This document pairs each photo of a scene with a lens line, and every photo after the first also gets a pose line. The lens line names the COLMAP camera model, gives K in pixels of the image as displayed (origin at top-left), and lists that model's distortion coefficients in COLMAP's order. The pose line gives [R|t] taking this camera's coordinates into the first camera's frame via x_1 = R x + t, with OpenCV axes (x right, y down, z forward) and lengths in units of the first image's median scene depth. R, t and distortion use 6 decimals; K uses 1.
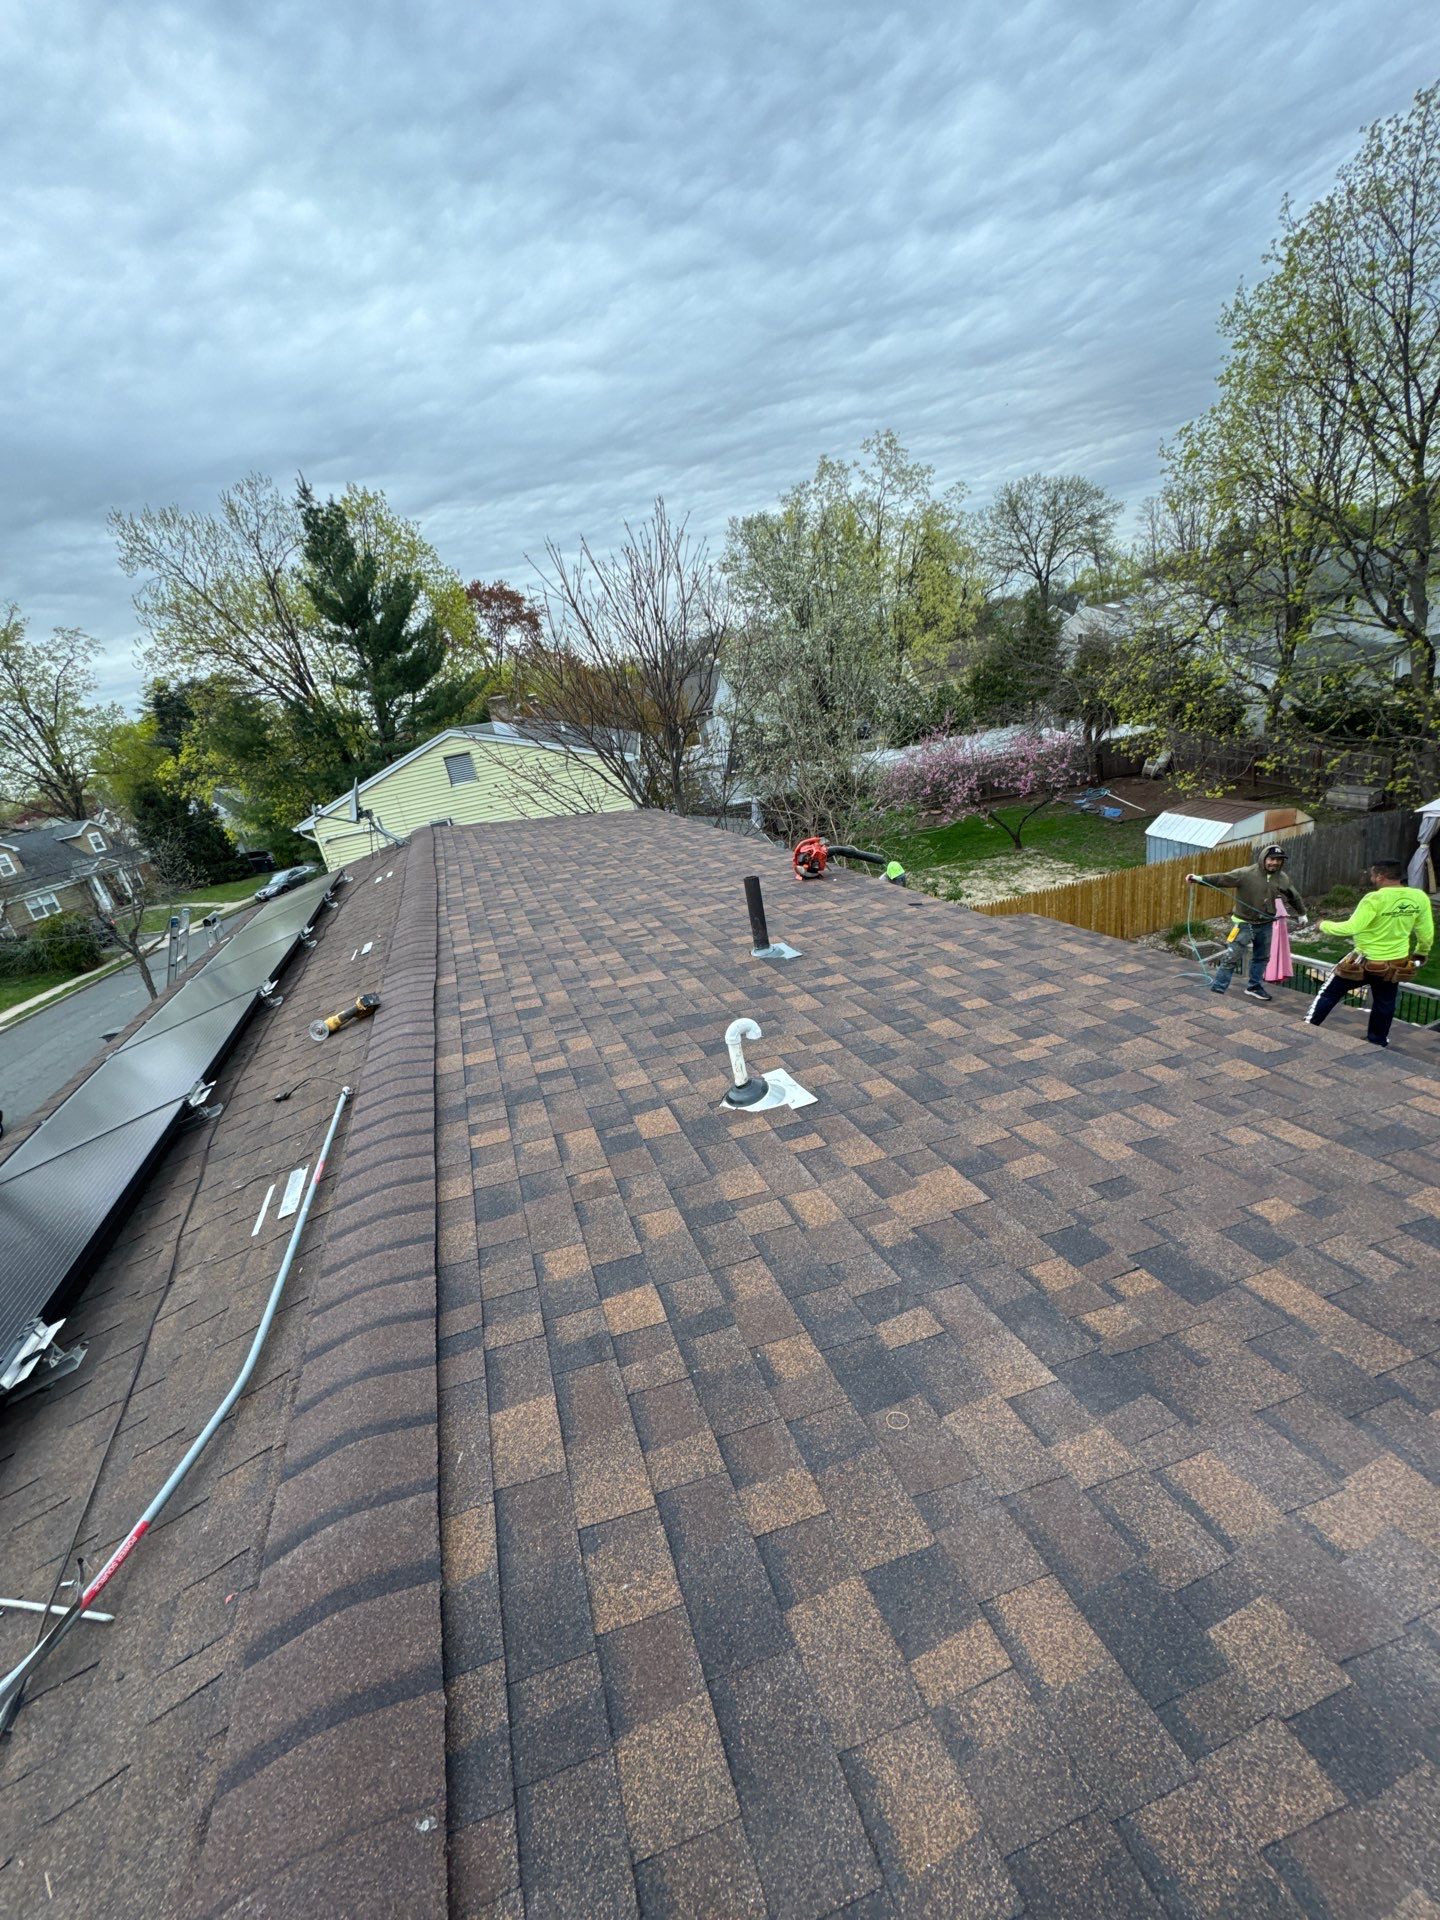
lens RADIAL K [[764.5, 0, 716.2], [0, 764.5, 958.0], [0, 0, 1]] dist [-0.002838, 0.000235]
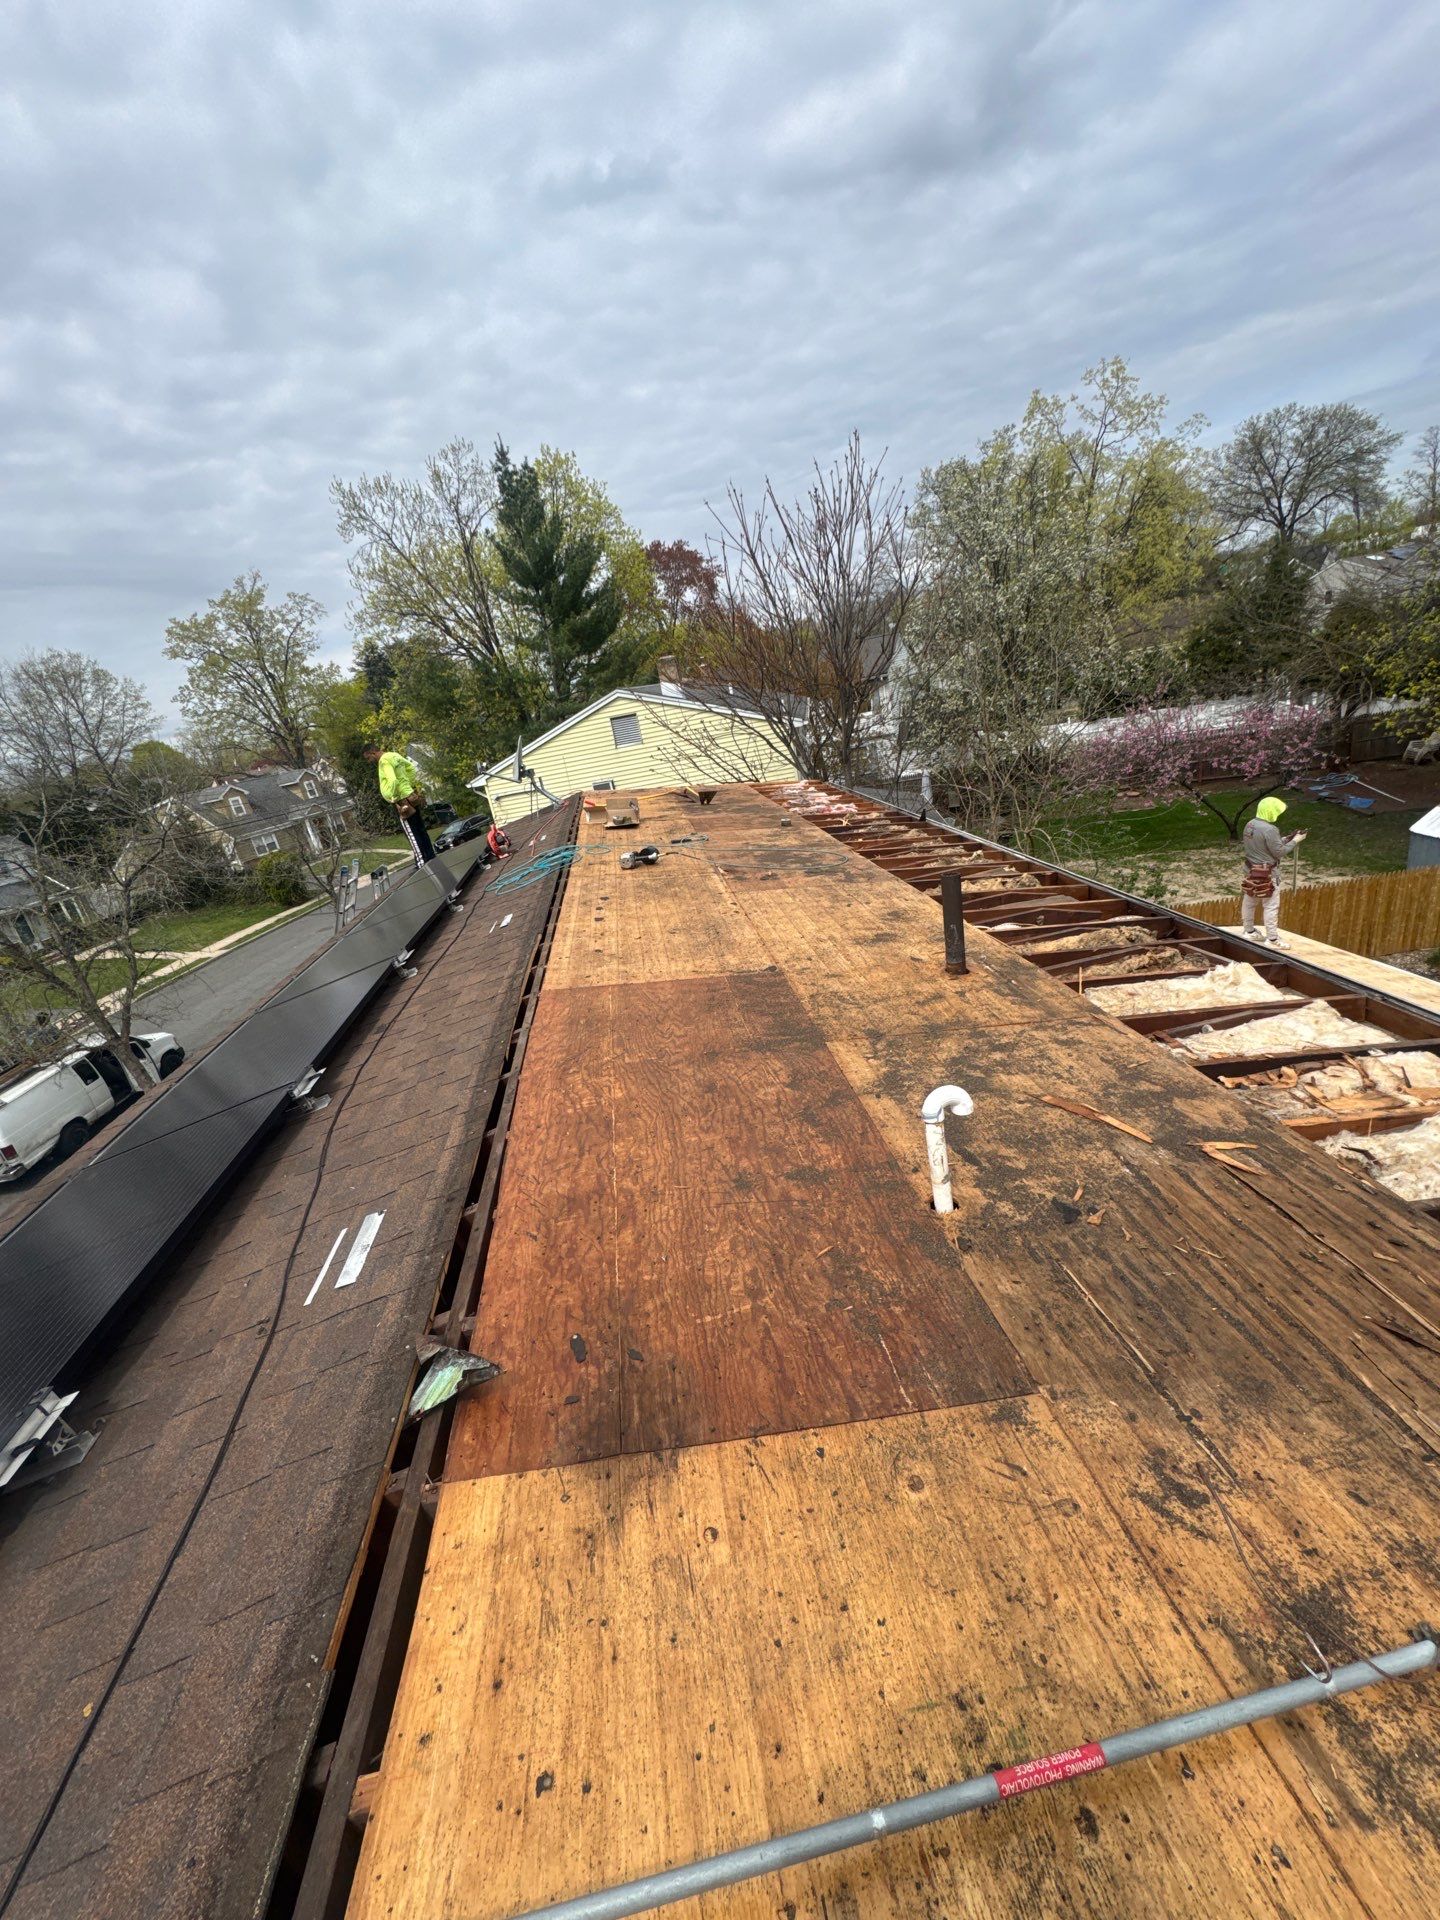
lens RADIAL K [[764.5, 0, 718.2], [0, 764.5, 959.2], [0, 0, 1]] dist [-0.002838, 0.000235]
pose [[0.978867, 0.081779, -0.187437, -0.006350], [-0.073904, 0.996079, 0.048632, -0.006992], [0.190679, -0.033752, 0.981072, 0.031544]]
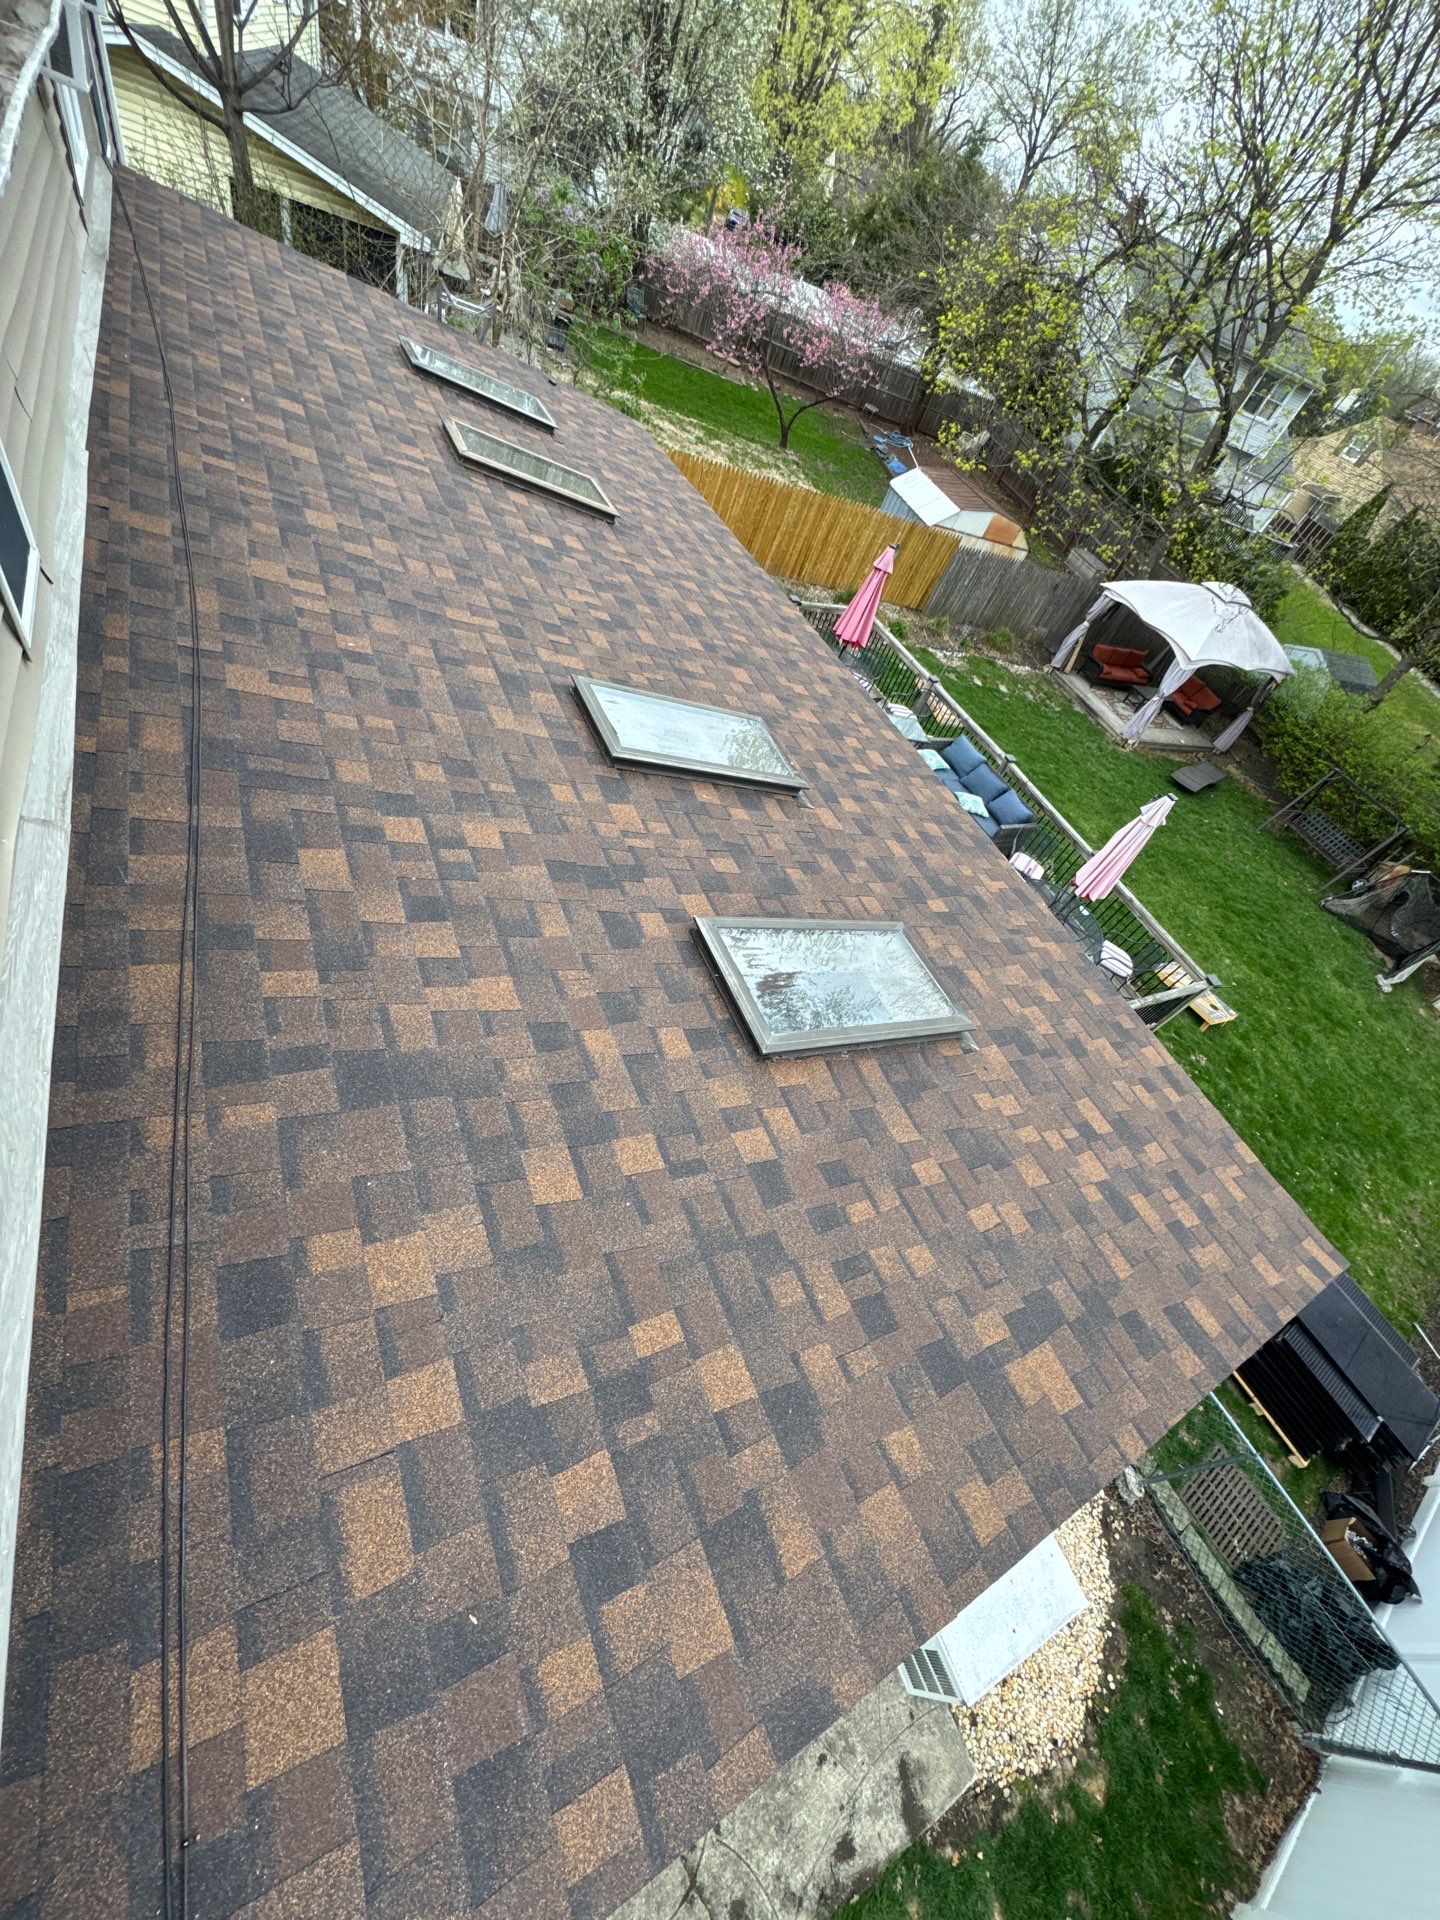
lens RADIAL K [[764.5, 0, 721.9], [0, 764.5, 962.6], [0, 0, 1]] dist [-0.002838, 0.000235]
pose [[0.873872, 0.260888, 0.410227, 0.151873], [-0.425684, 0.818194, 0.386460, 0.026636], [-0.234822, -0.512343, 0.826053, 0.032062]]
